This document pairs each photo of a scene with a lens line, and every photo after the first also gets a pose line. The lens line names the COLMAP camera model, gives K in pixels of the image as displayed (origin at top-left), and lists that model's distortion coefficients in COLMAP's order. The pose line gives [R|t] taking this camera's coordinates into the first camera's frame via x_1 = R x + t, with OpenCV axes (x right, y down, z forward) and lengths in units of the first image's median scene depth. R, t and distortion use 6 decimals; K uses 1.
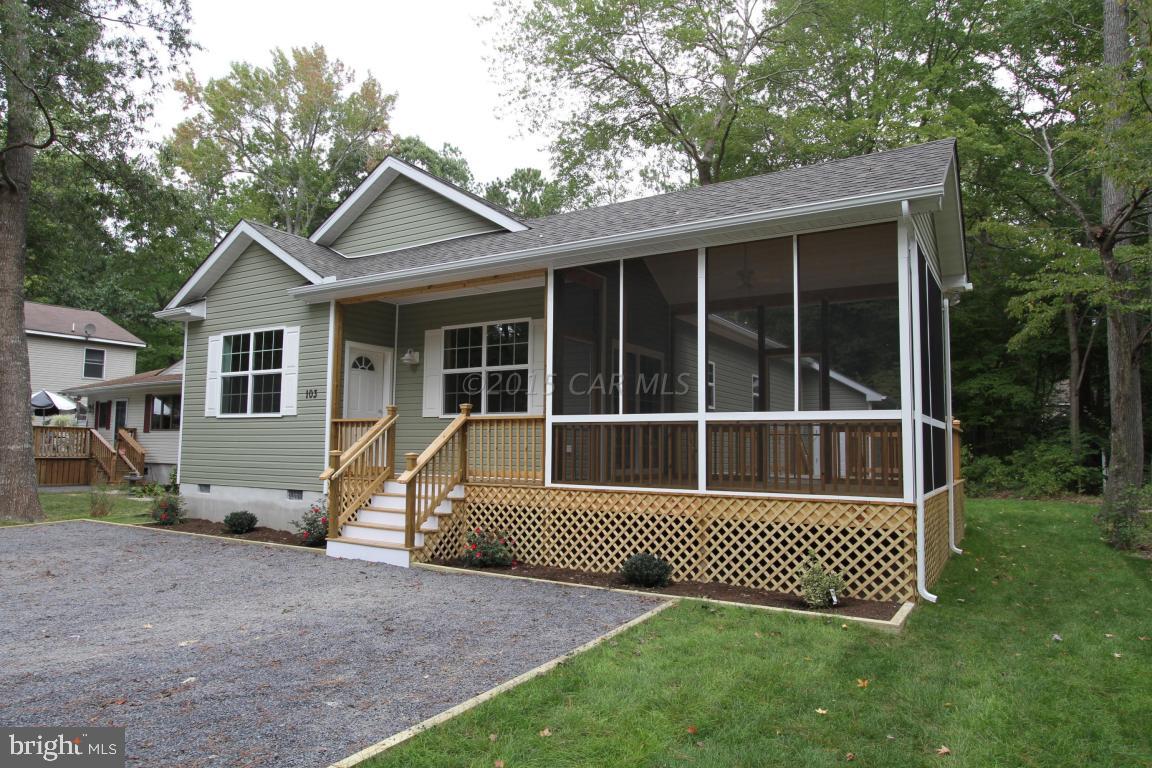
lens RADIAL K [[735.7, 0, 576.0], [0, 735.7, 384.0], [0, 0, 1]] dist [-0.005815, -0.001017]
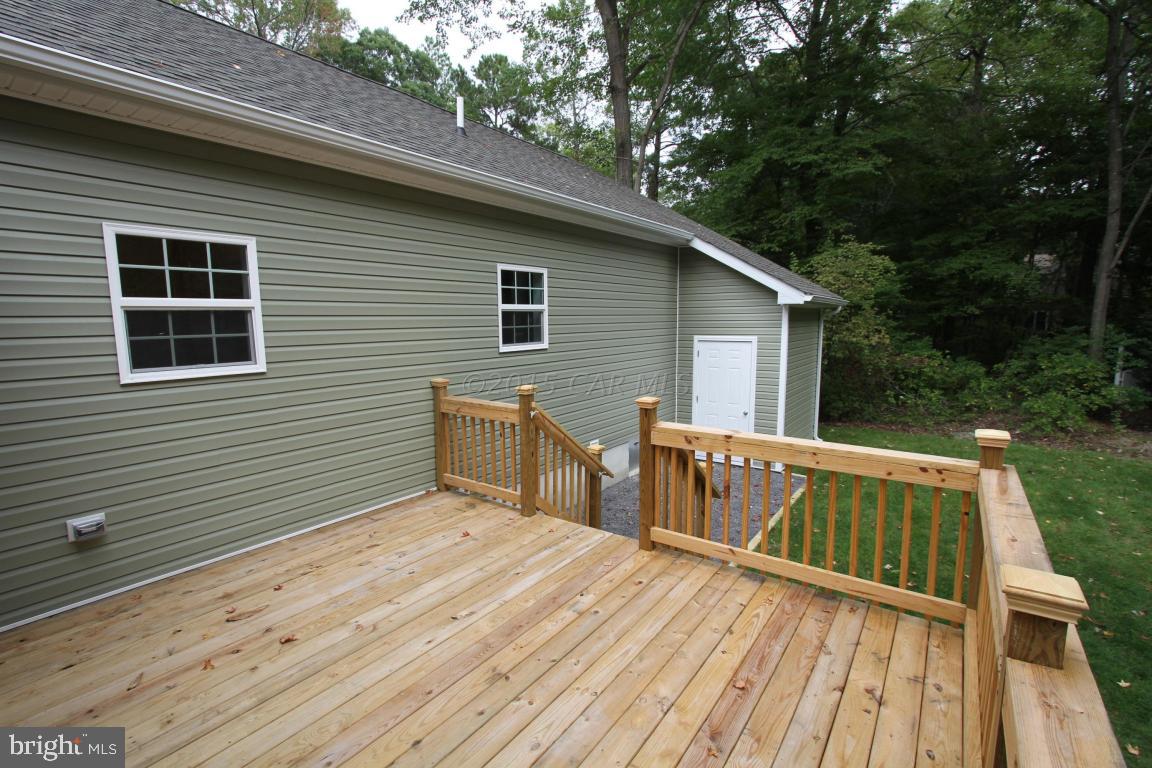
lens RADIAL K [[528.5, 0, 568.7], [0, 528.5, 389.2], [0, 0, 1]] dist [-0.012928, 0.000742]
pose [[0.995327, -0.009205, -0.096118, 0.208172], [0.030173, 0.975244, 0.219061, -0.005084], [0.091722, -0.220938, 0.970965, 0.438354]]
